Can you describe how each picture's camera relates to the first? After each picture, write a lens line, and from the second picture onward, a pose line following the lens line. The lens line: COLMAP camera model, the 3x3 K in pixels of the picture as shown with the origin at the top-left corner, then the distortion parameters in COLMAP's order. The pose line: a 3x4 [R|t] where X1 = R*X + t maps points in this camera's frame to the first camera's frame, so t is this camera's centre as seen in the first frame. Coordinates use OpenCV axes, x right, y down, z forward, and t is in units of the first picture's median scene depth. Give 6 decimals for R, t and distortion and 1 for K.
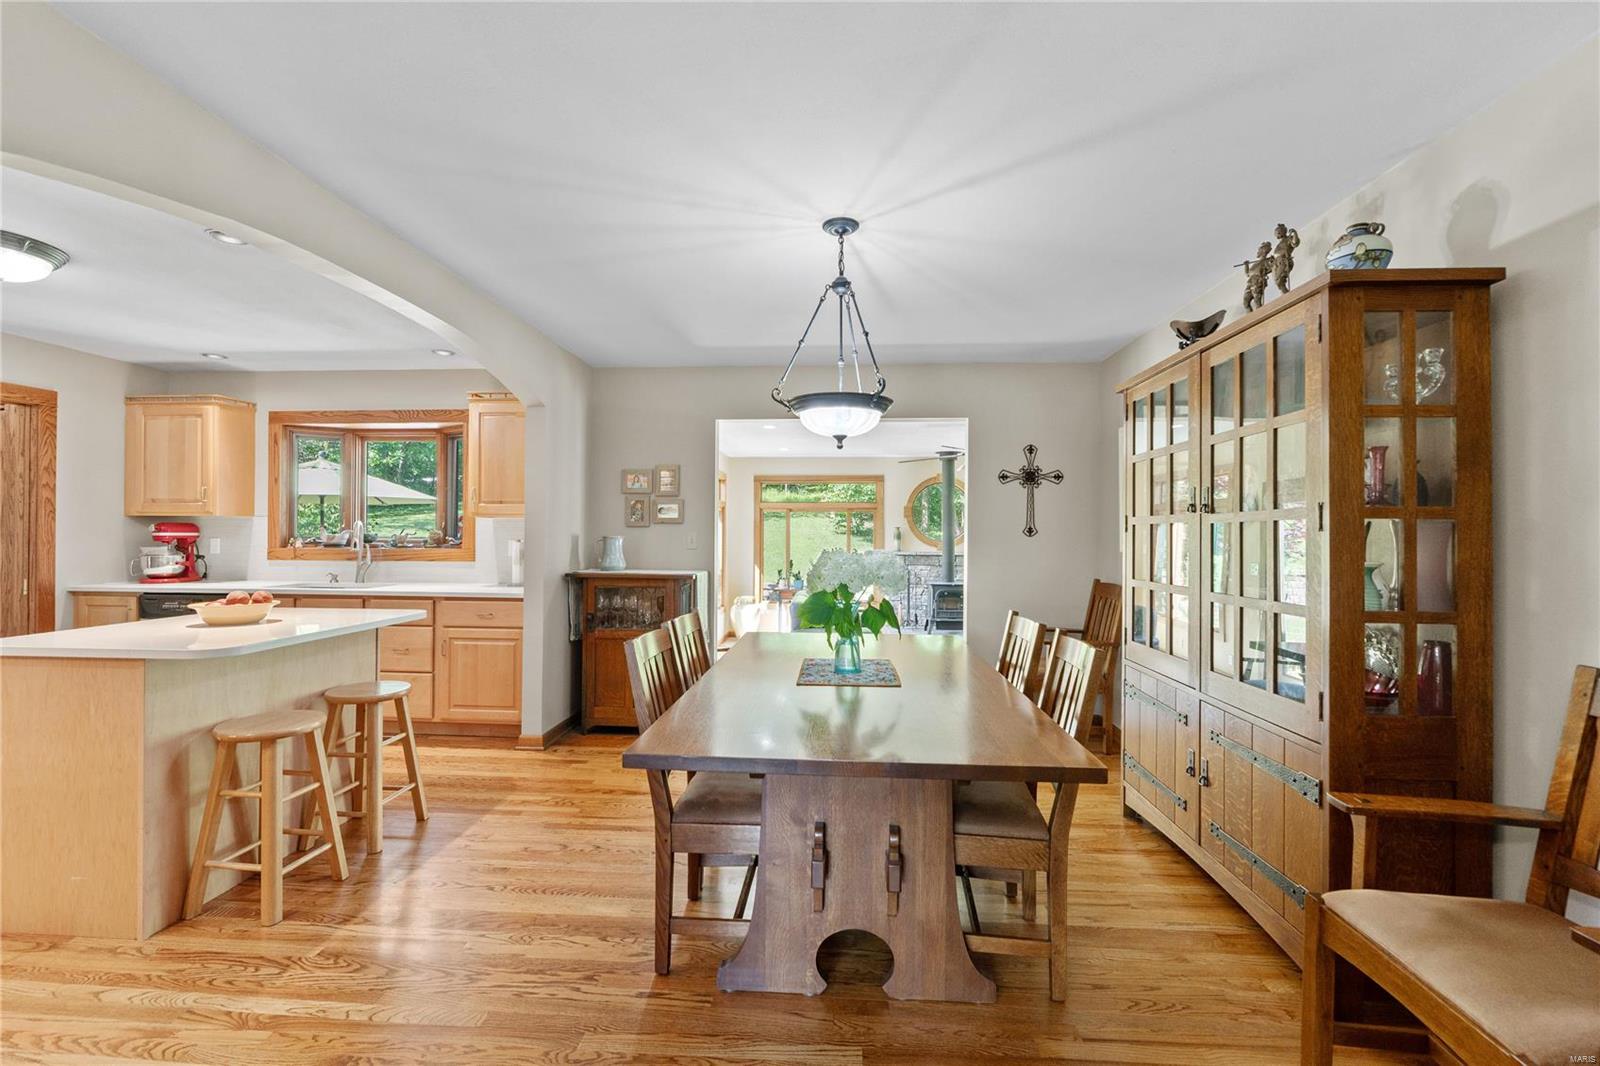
lens RADIAL K [[673.6, 0, 802.7], [0, 673.6, 526.6], [0, 0, 1]] dist [-0.012045, 0.001544]
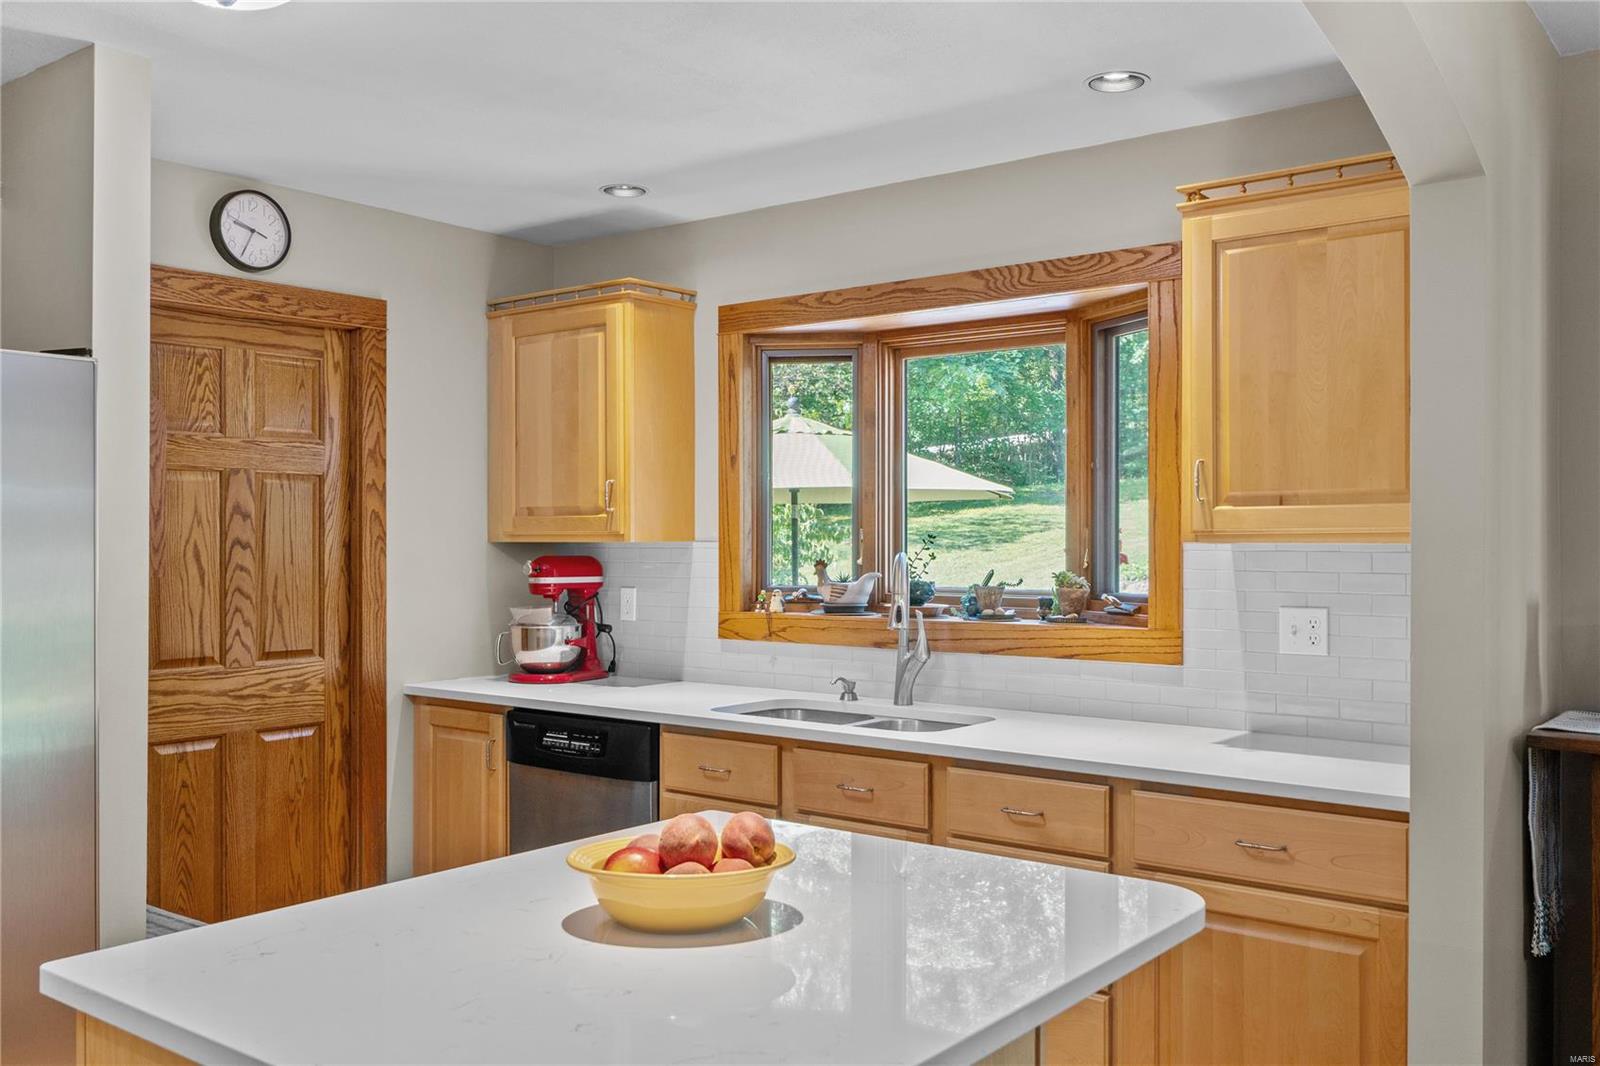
lens RADIAL K [[1362.7, 0, 792.7], [0, 1362.7, 528.7], [0, 0, 1]] dist [-0.005905, 0.013555]
pose [[0.824732, -0.009630, -0.565442, -0.249517], [0.007953, 0.999954, -0.005431, -0.018754], [0.565469, -0.000018, 0.824770, 0.283008]]
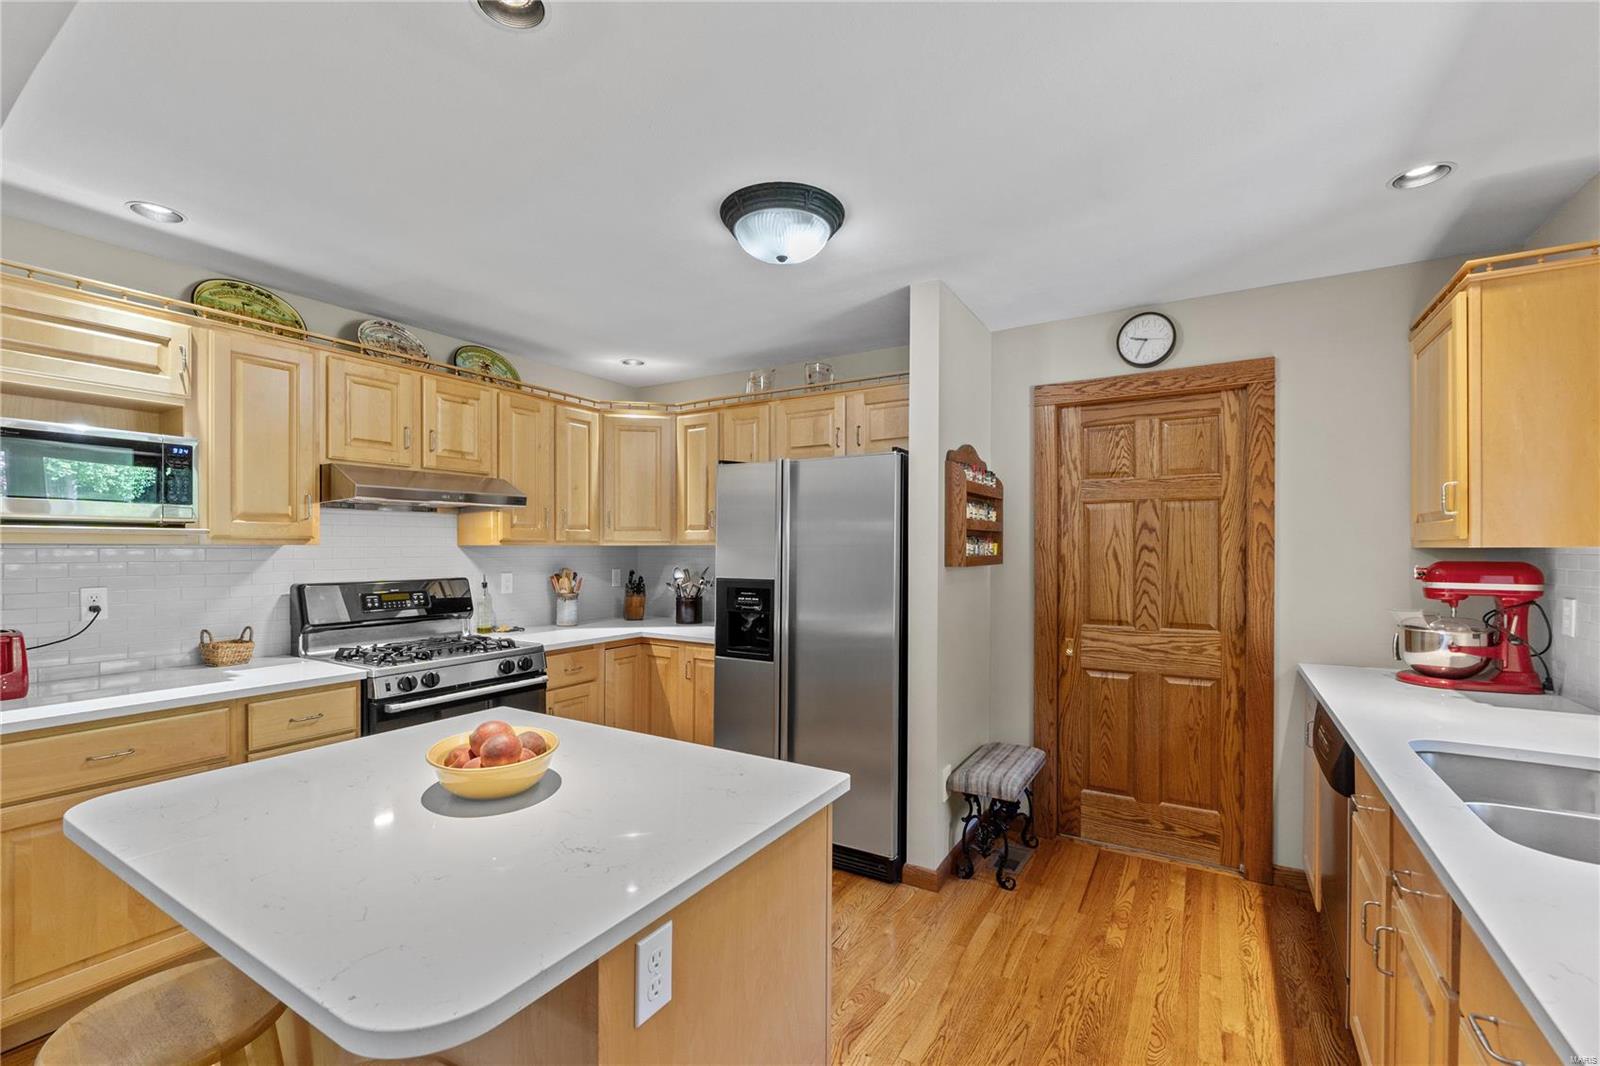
lens RADIAL K [[673.6, 0, 796.4], [0, 673.6, 545.7], [0, 0, 1]] dist [-0.012045, 0.001544]
pose [[-0.467497, -0.006247, -0.883972, -0.299095], [0.004750, 0.999943, -0.009579, -0.014800], [0.883982, -0.008677, -0.467441, 0.791114]]
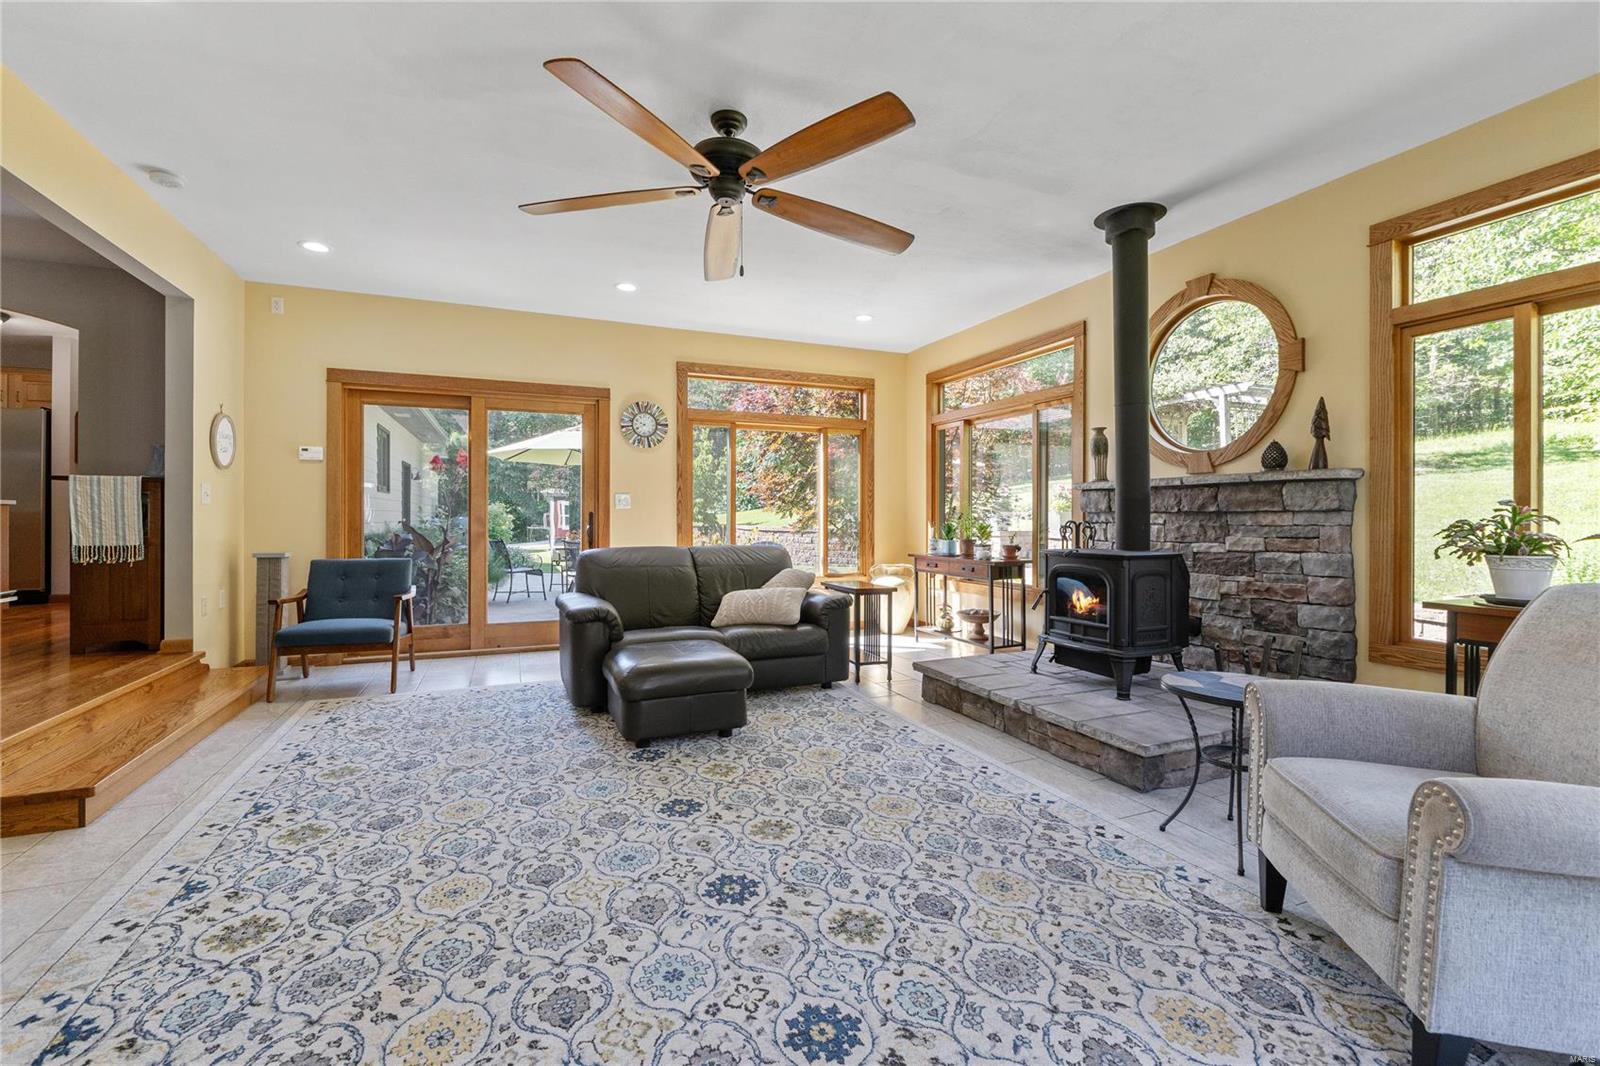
lens RADIAL K [[673.6, 0, 792.7], [0, 673.6, 520.8], [0, 0, 1]] dist [-0.012045, 0.001544]
pose [[0.446561, 0.002871, -0.894749, 0.959134], [0.009227, 0.999927, 0.007814, 0.121307], [0.894706, -0.011745, 0.446502, 1.321102]]
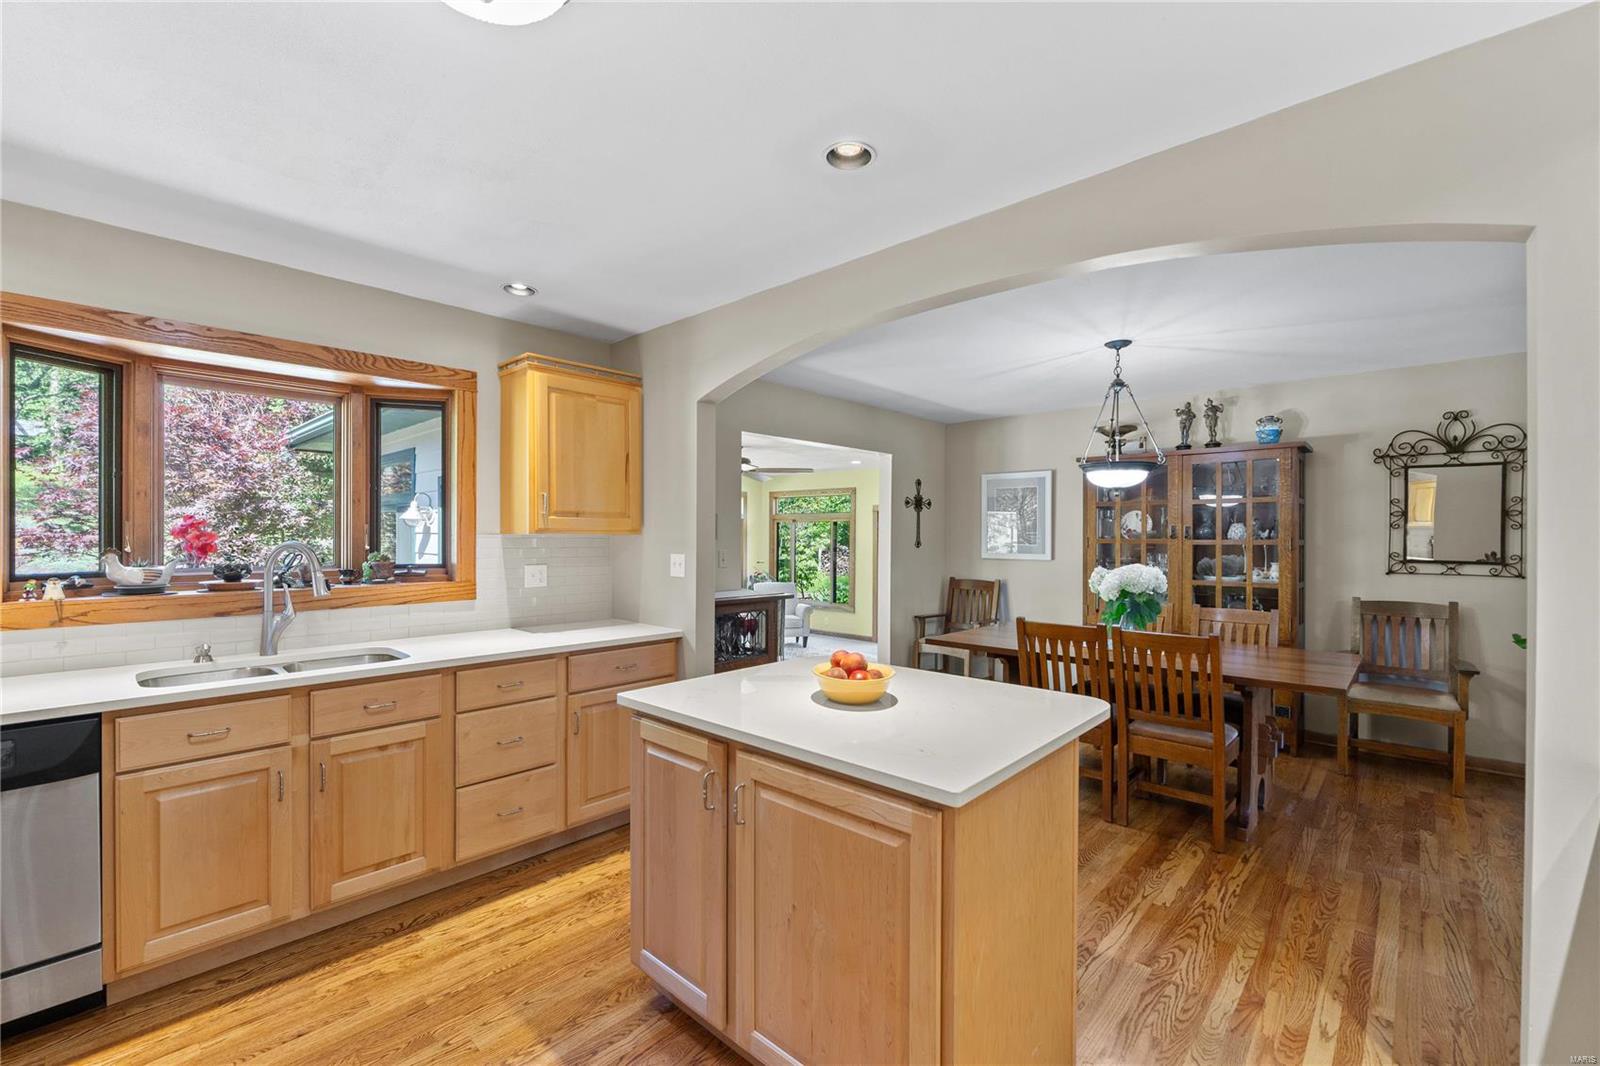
lens RADIAL K [[673.6, 0, 803.0], [0, 673.6, 536.5], [0, 0, 1]] dist [-0.012045, 0.001544]
pose [[0.630855, -0.004811, 0.775886, -0.808229], [-0.006964, 0.999905, 0.011863, -0.021382], [-0.775870, -0.012887, 0.630762, 0.326033]]
